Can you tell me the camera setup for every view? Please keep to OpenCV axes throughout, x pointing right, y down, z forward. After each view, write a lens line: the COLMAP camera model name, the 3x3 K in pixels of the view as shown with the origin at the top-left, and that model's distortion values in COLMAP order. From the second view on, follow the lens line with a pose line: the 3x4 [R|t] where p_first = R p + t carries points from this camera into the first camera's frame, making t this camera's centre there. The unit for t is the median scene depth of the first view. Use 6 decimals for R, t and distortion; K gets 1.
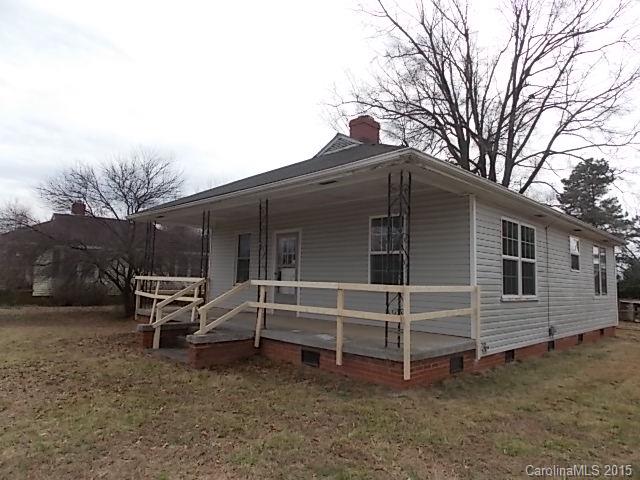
lens RADIAL K [[423.3, 0, 320.0], [0, 423.3, 240.0], [0, 0, 1]] dist [0.007376, -0.000153]
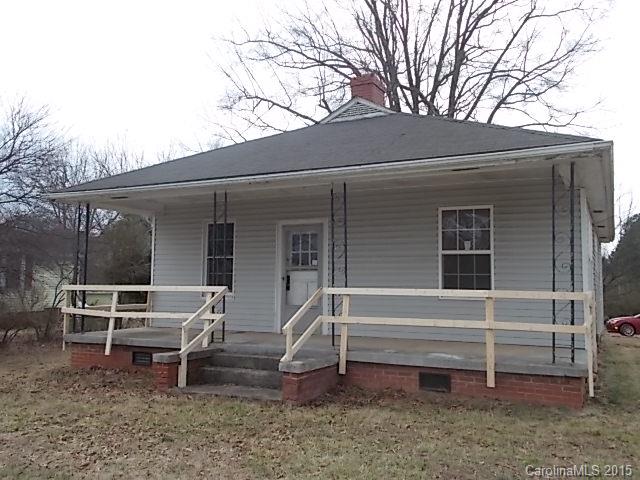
lens RADIAL K [[592.0, 0, 320.2], [0, 592.0, 228.7], [0, 0, 1]] dist [0.035580, 0.008290]
pose [[0.947561, 0.015059, 0.319220, -0.473257], [-0.015838, 0.999875, -0.000156, -0.010980], [-0.319182, -0.004907, 0.947681, -0.011525]]
